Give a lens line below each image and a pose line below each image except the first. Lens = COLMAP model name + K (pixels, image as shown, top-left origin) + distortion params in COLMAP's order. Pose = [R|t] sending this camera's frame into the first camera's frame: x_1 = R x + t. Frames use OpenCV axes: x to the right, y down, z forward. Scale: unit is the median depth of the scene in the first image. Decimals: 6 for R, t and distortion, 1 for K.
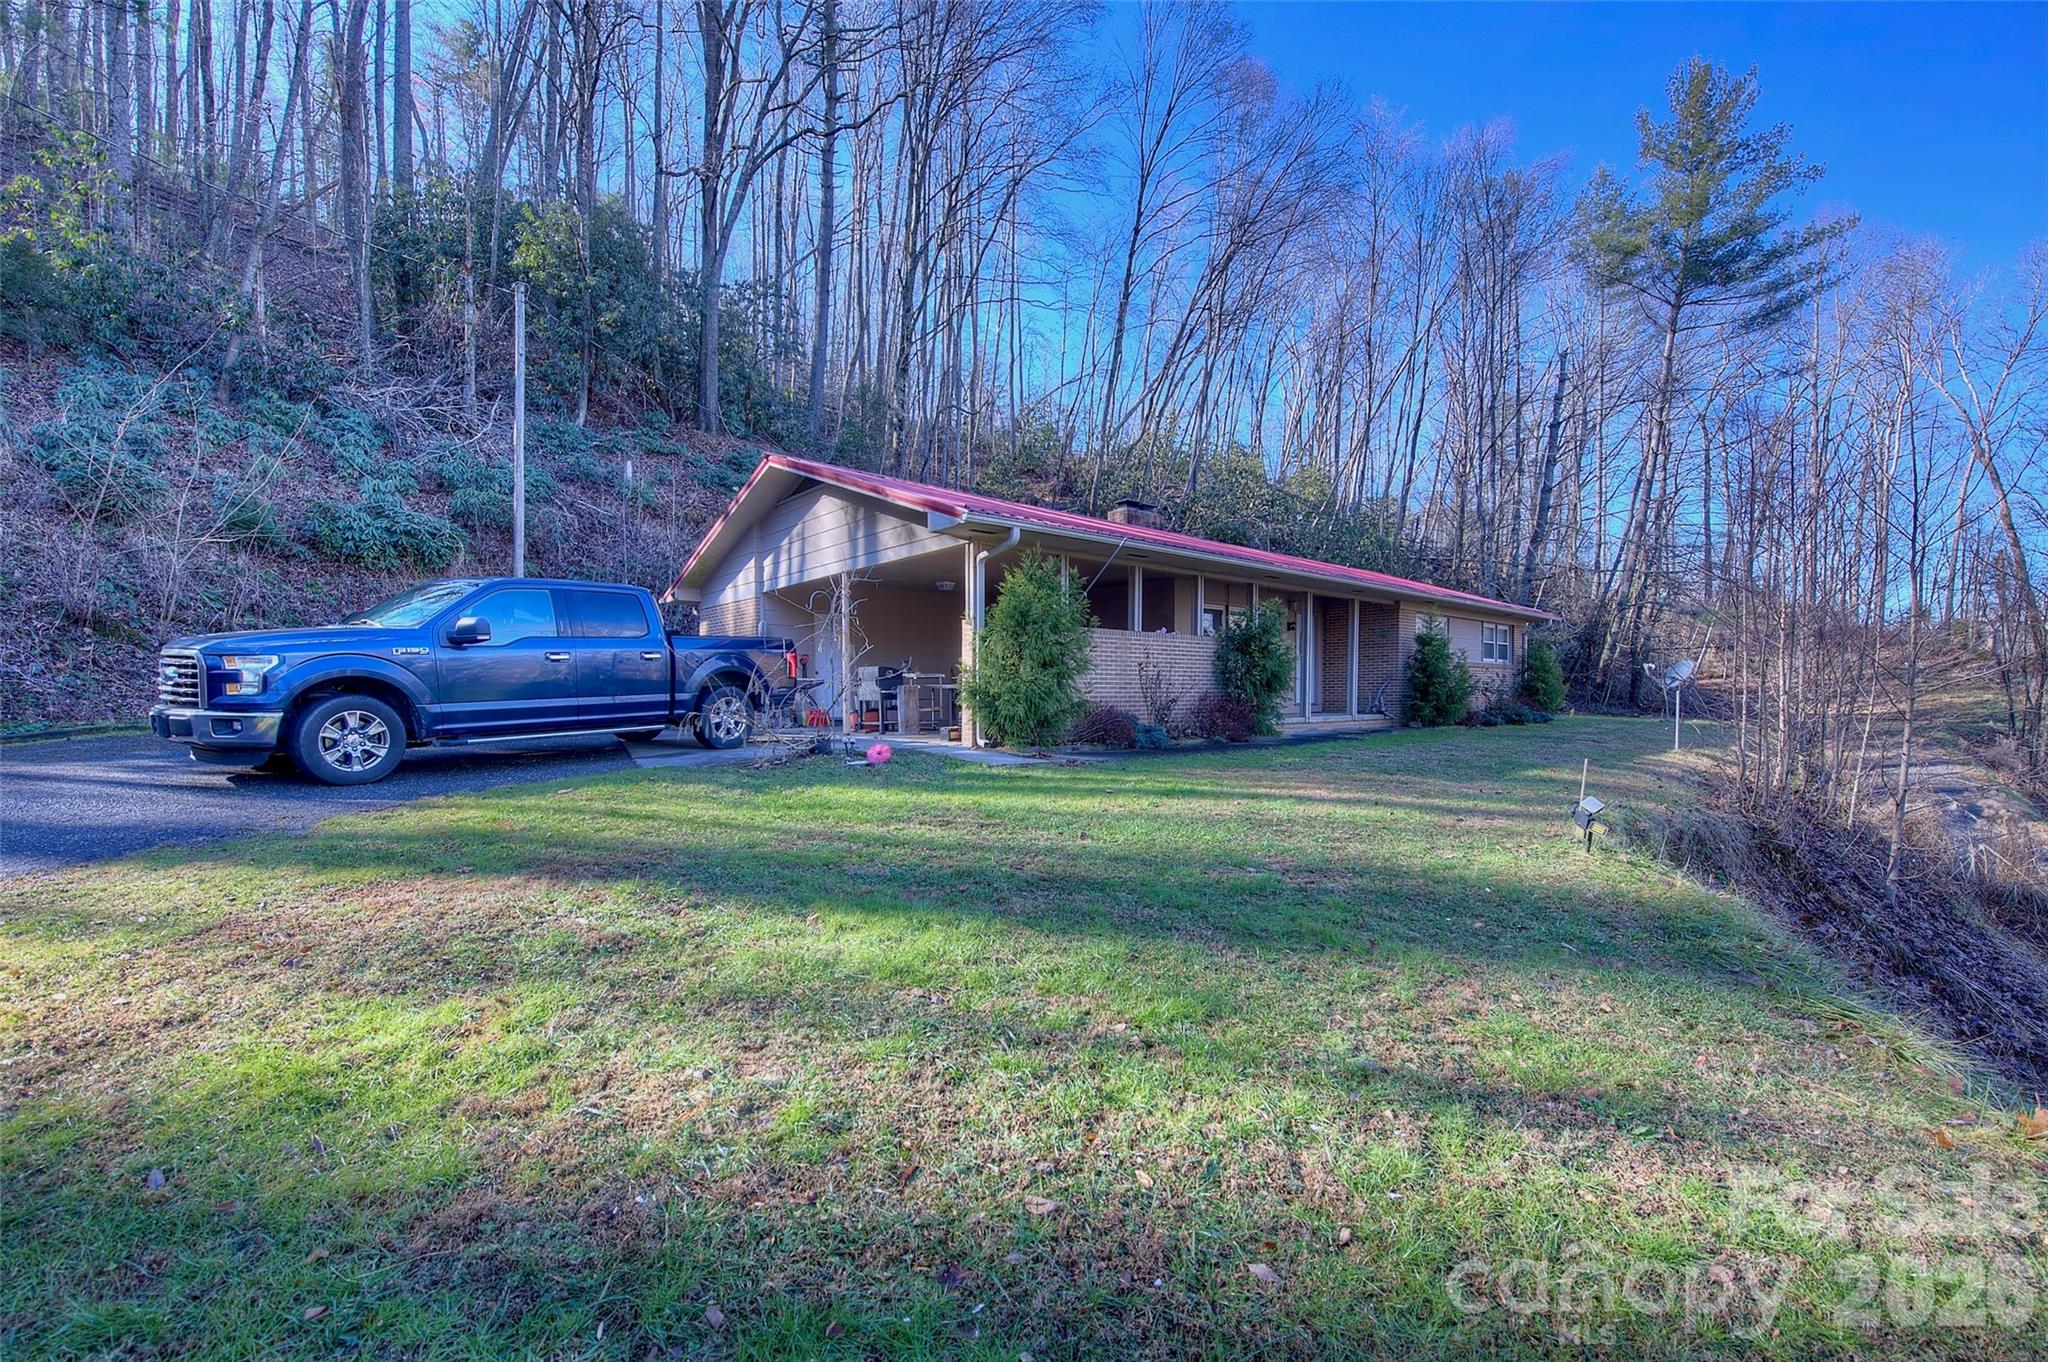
lens RADIAL K [[876.6, 0, 1026.4], [0, 876.6, 726.6], [0, 0, 1]] dist [-0.001083, -0.000179]
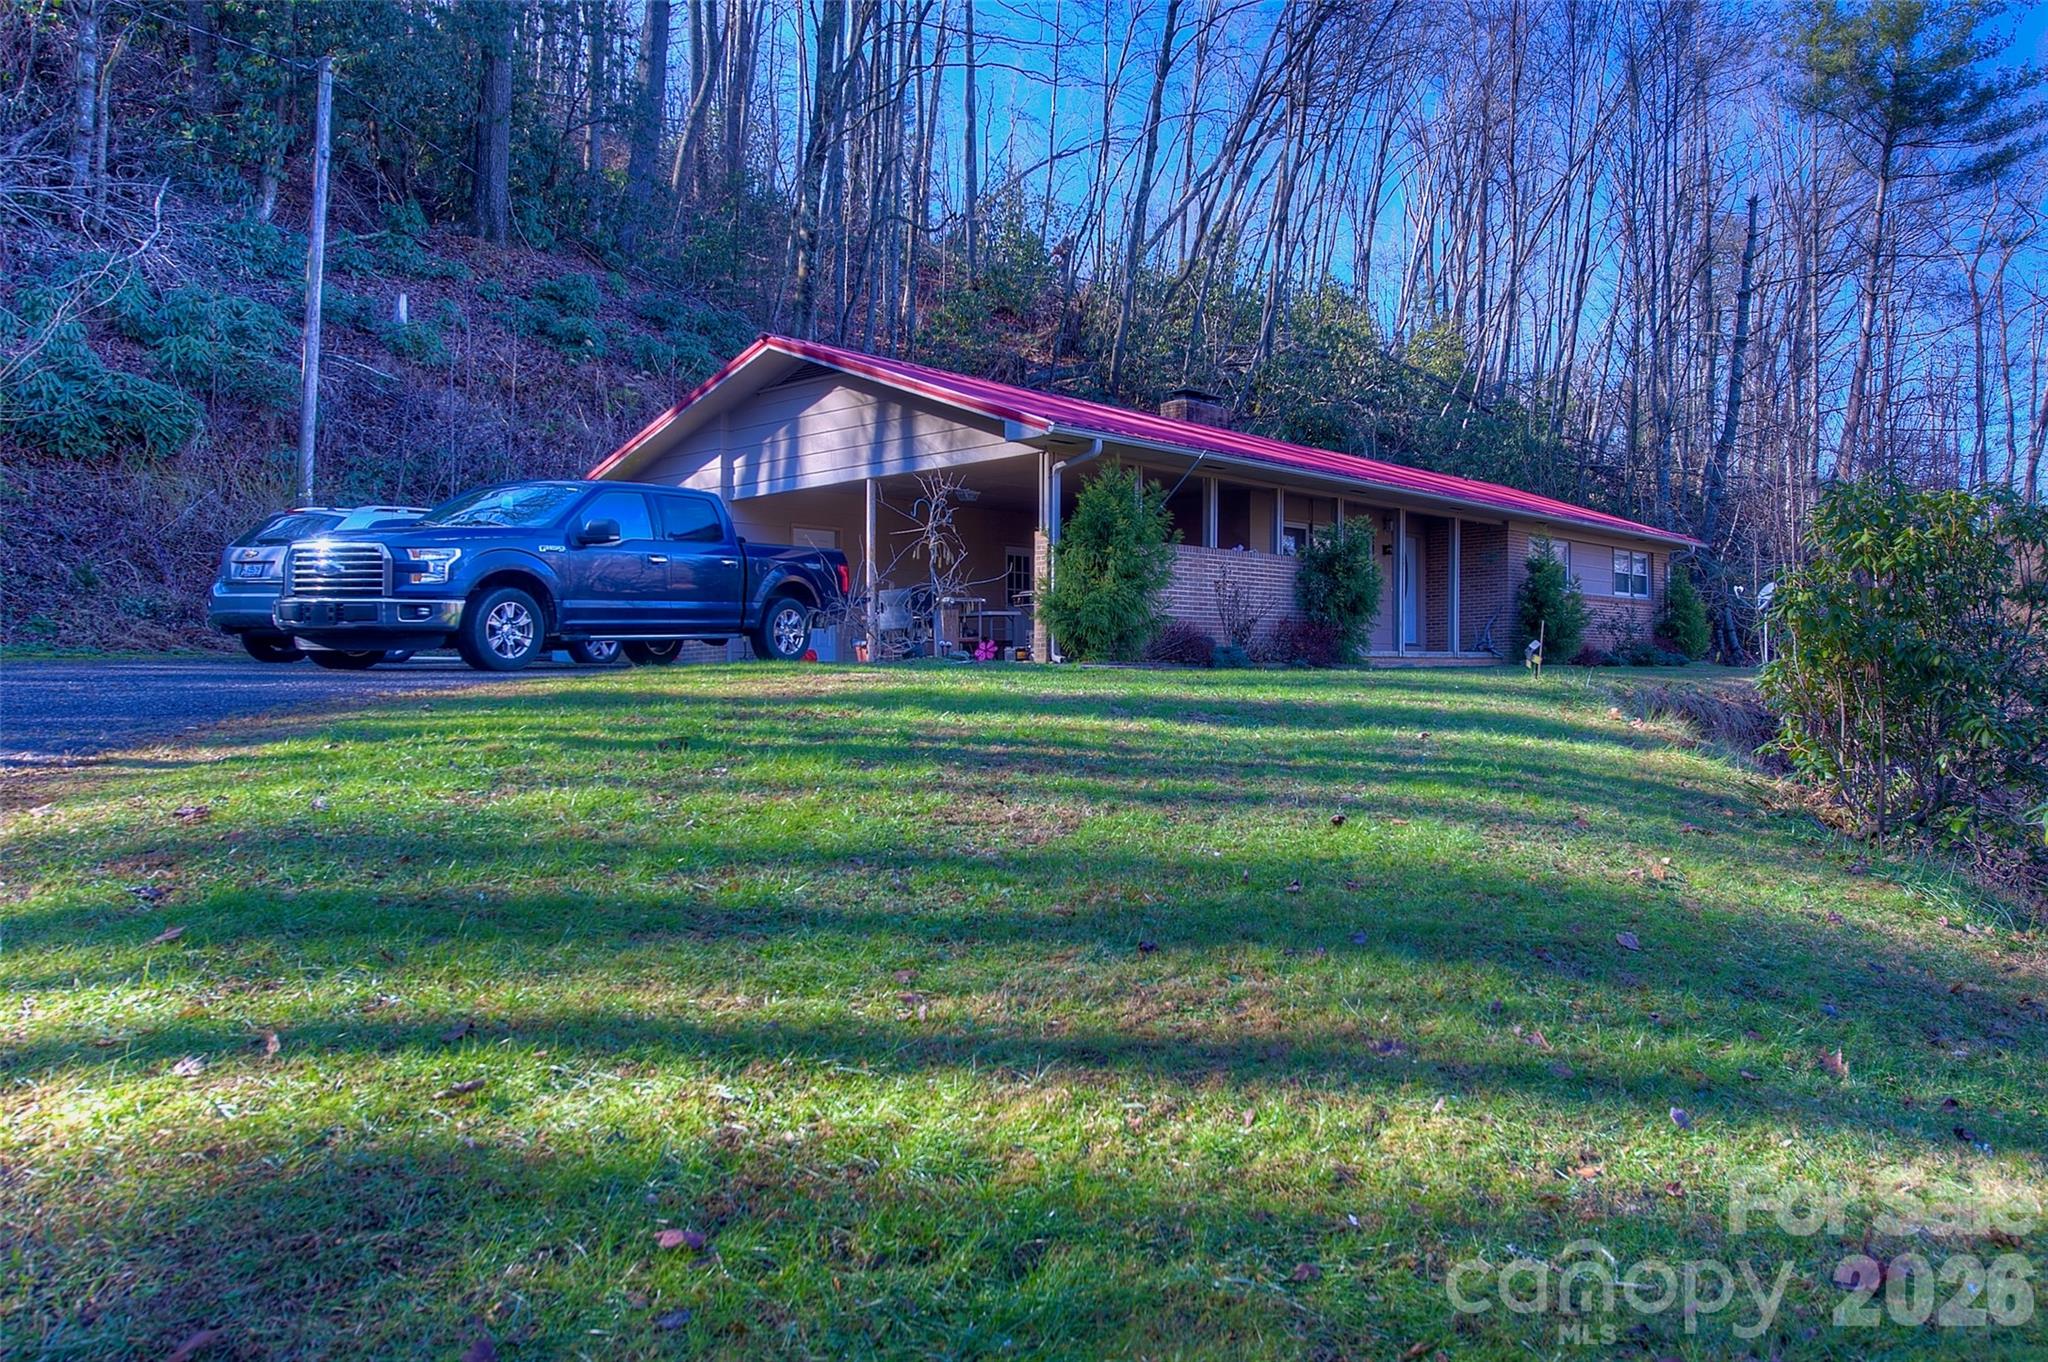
lens RADIAL K [[1437.6, 0, 1162.7], [0, 1437.6, 672.9], [0, 0, 1]] dist [0.022678, -0.000437]
pose [[0.993445, 0.000567, 0.114309, -0.073163], [0.003851, 0.999254, -0.038422, 0.059506], [-0.114245, 0.038610, 0.992702, -0.363174]]
